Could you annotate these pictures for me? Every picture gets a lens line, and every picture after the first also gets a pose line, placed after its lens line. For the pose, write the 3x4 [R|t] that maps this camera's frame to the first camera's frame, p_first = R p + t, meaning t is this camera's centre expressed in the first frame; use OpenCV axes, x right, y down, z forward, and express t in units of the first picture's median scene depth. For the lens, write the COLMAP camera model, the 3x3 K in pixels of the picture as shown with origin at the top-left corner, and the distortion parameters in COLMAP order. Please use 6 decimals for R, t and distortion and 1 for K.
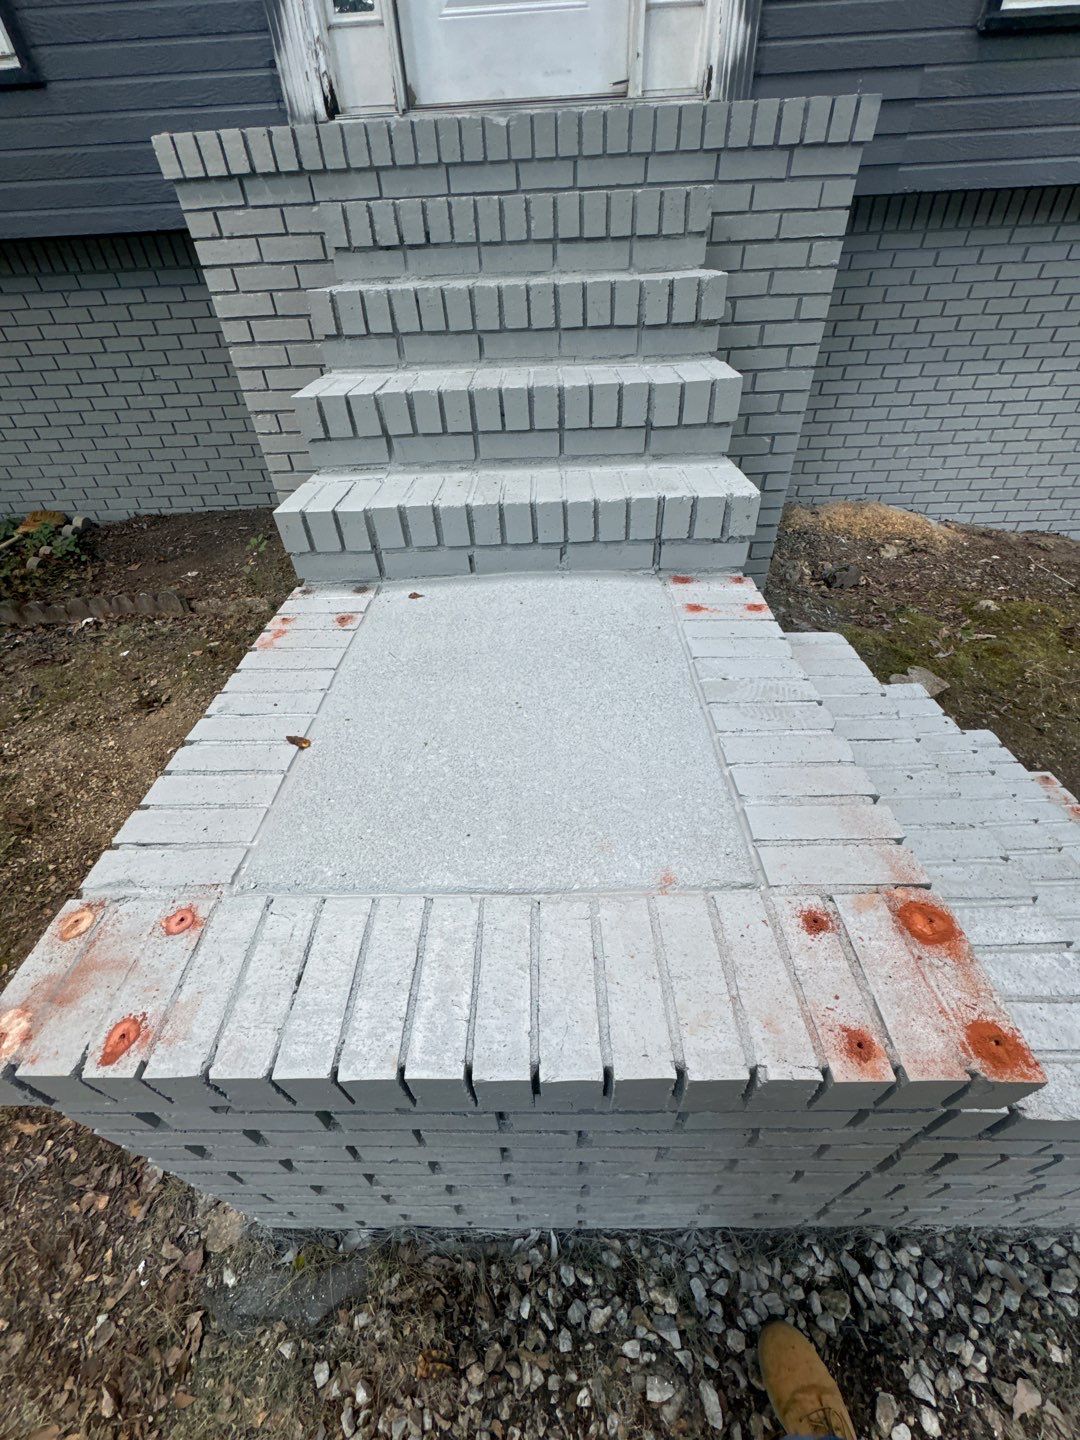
lens RADIAL K [[571.5, 0, 540.0], [0, 571.5, 720.0], [0, 0, 1]] dist [-0.004859, 0.000189]
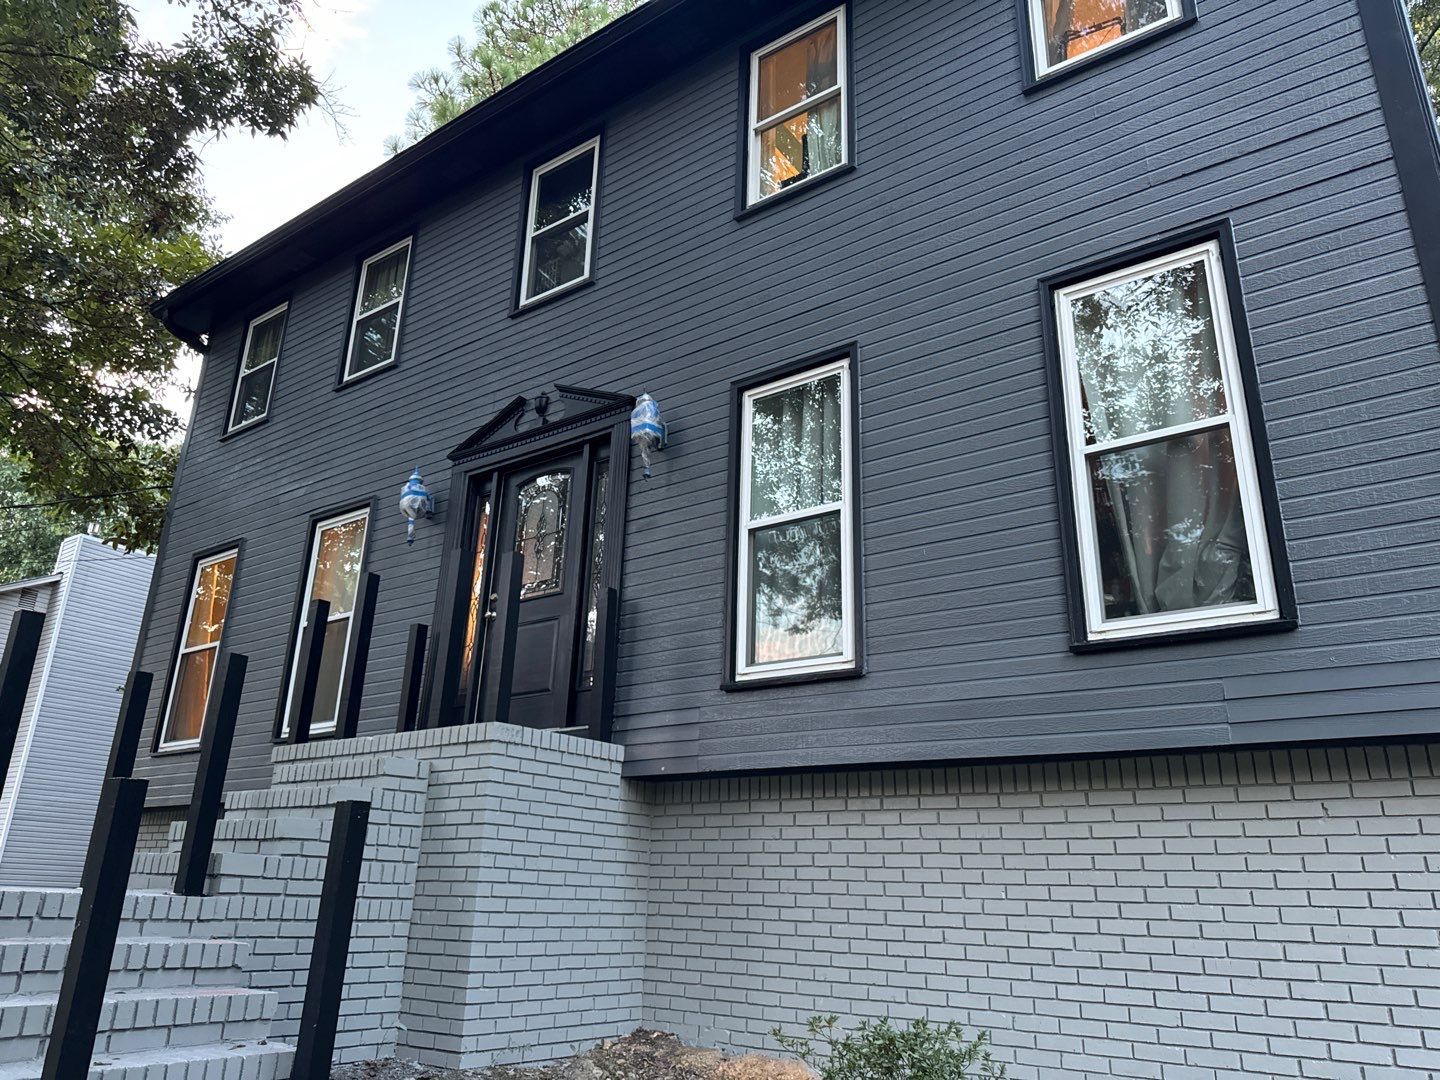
lens RADIAL K [[1015.4, 0, 718.4], [0, 1015.4, 528.6], [0, 0, 1]] dist [0.089604, -0.144010]
pose [[0.808831, -0.143256, -0.570324, 3.565687], [-0.422207, 0.533609, -0.732805, 0.844789], [0.409309, 0.833510, 0.371116, -0.582092]]
